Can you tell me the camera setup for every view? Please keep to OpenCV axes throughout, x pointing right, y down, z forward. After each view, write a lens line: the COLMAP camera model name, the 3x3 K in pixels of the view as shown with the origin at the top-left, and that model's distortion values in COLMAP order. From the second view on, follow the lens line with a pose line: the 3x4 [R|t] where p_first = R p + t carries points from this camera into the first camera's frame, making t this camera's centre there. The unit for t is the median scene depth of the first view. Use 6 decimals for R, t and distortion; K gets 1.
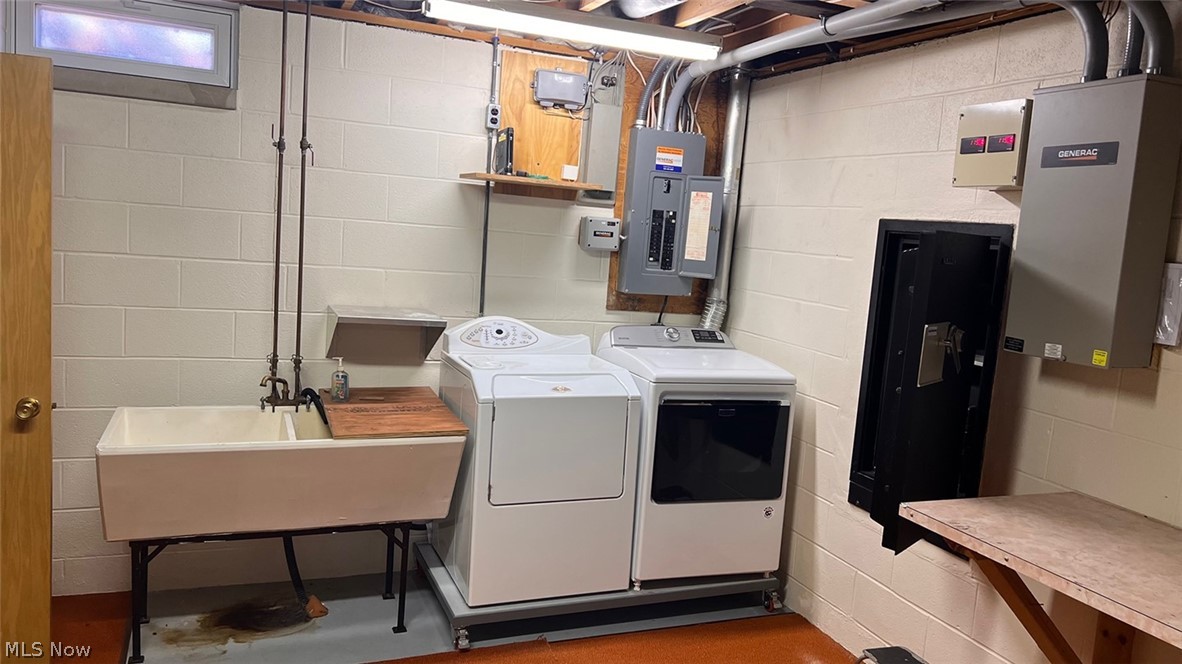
lens RADIAL K [[895.7, 0, 597.6], [0, 895.7, 333.4], [0, 0, 1]] dist [0.111823, -0.152044]
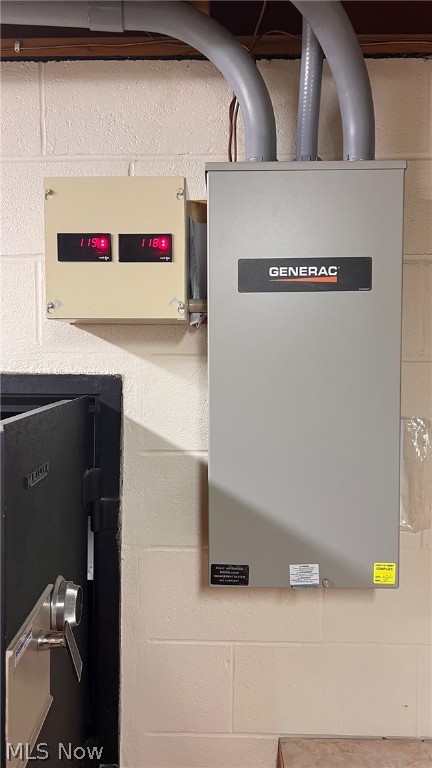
lens RADIAL K [[582.0, 0, 216.0], [0, 582.0, 384.0], [0, 0, 1]] dist [0.111823, -0.152044]
pose [[0.392888, -0.108760, 0.913132, 0.105986], [0.134278, 0.989123, 0.060036, -0.144344], [-0.909730, 0.099026, 0.403219, 0.855084]]
